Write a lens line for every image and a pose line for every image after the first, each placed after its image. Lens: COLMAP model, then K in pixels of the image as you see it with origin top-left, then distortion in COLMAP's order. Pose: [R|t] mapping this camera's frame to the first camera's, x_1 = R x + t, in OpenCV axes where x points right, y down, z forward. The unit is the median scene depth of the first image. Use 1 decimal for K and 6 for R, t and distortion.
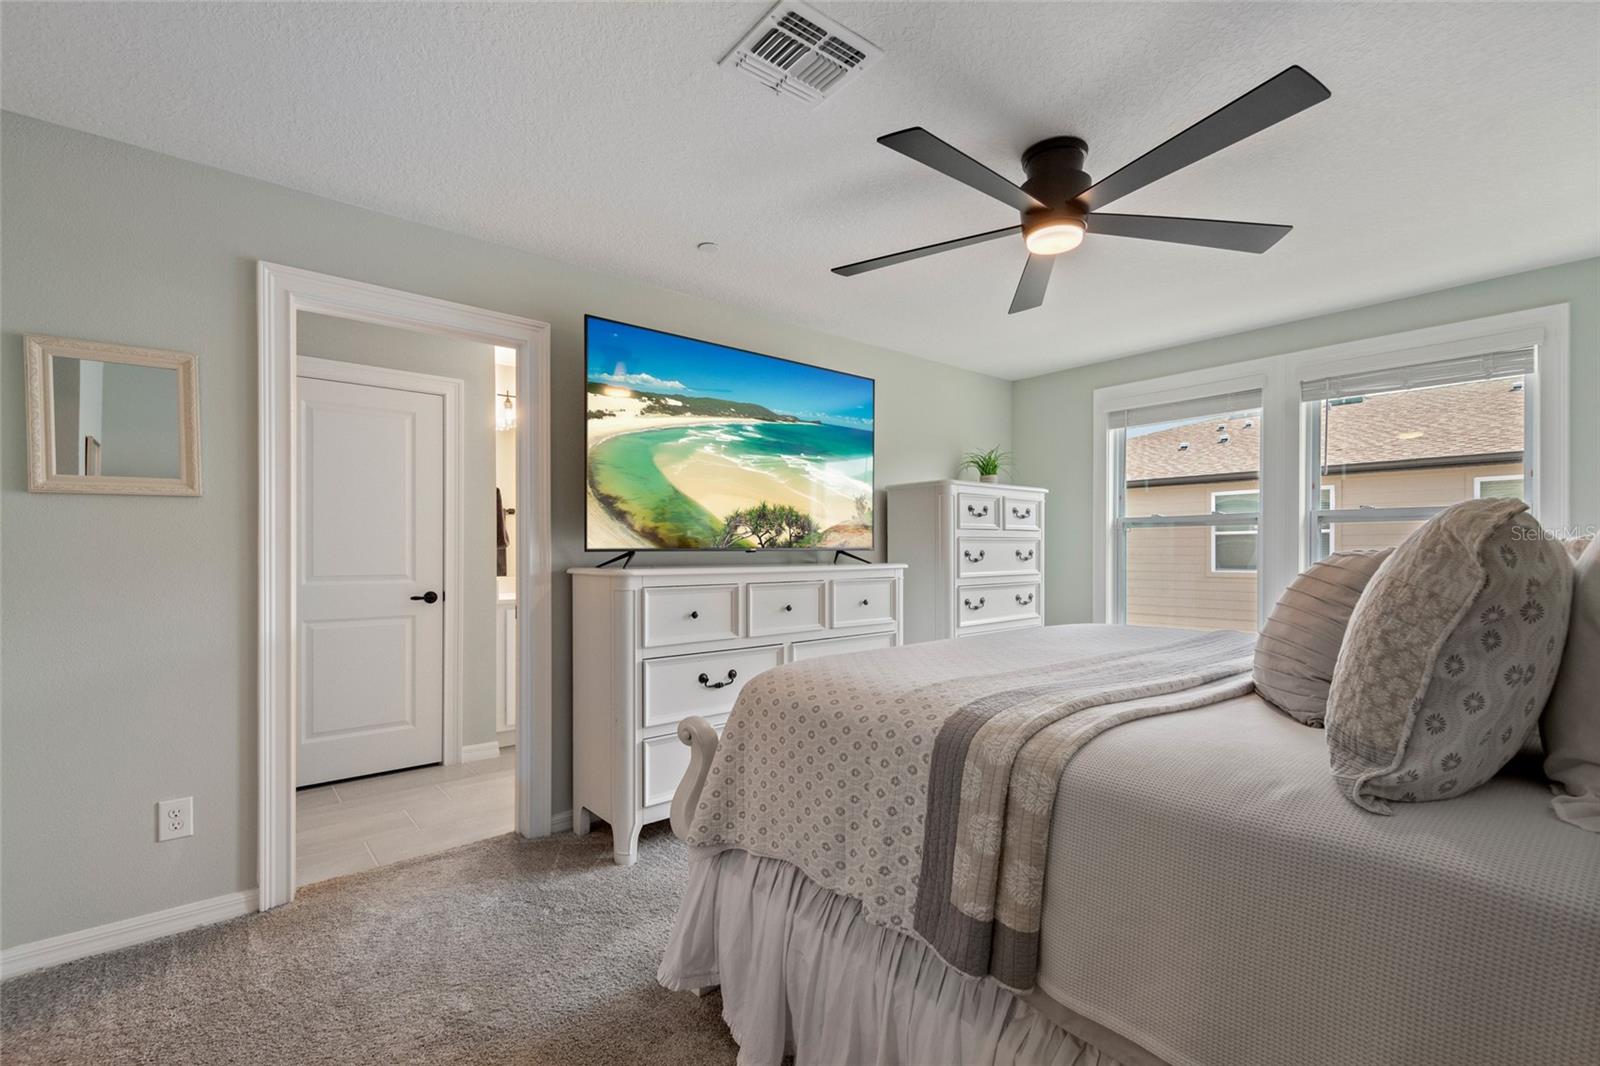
lens RADIAL K [[699.3, 0, 820.6], [0, 699.3, 551.9], [0, 0, 1]] dist [0.007794, 0.000260]
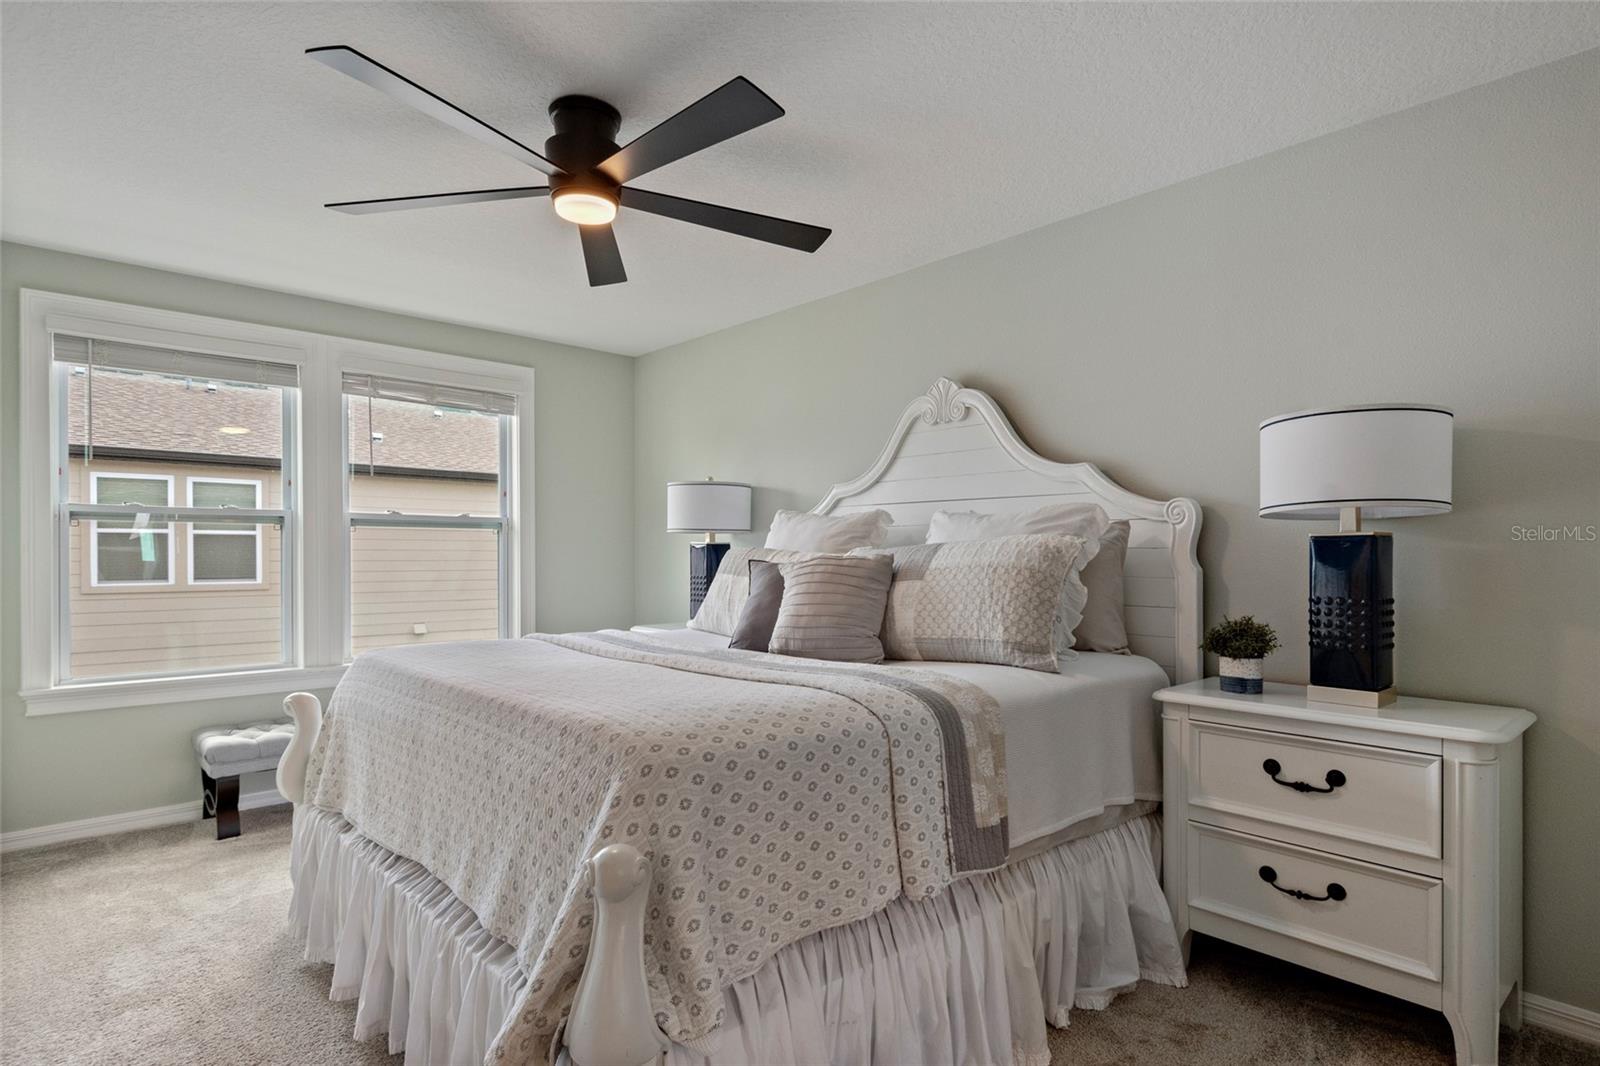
lens RADIAL K [[834.3, 0, 810.0], [0, 834.3, 548.8], [0, 0, 1]] dist [0.007518, -0.000450]
pose [[-0.016974, 0.009747, 0.999808, -0.612219], [0.000246, 0.999952, -0.009744, 0.000270], [-0.999856, 0.000080, -0.016976, 0.605193]]
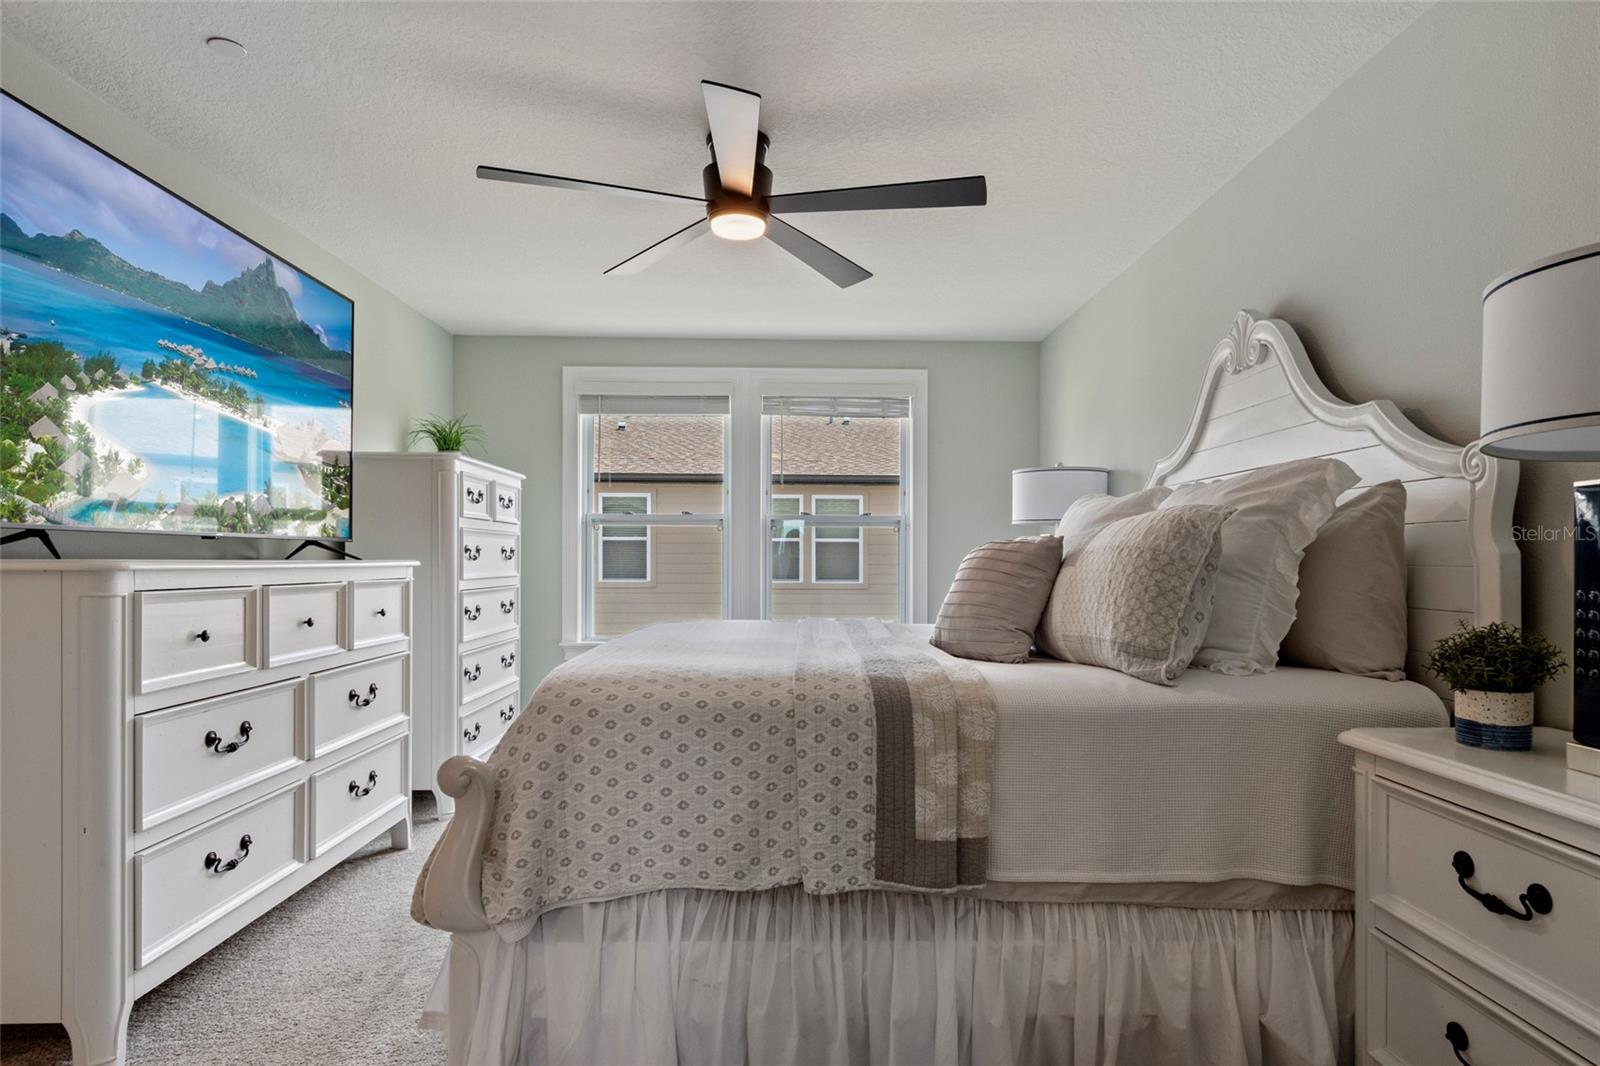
lens RADIAL K [[879.6, 0, 813.2], [0, 879.6, 556.8], [0, 0, 1]] dist [0.005108, -0.004512]
pose [[0.638792, 0.009134, 0.769325, -0.458946], [-0.004210, 0.999956, -0.008376, 0.026628], [-0.769368, 0.002112, 0.638802, 0.101624]]
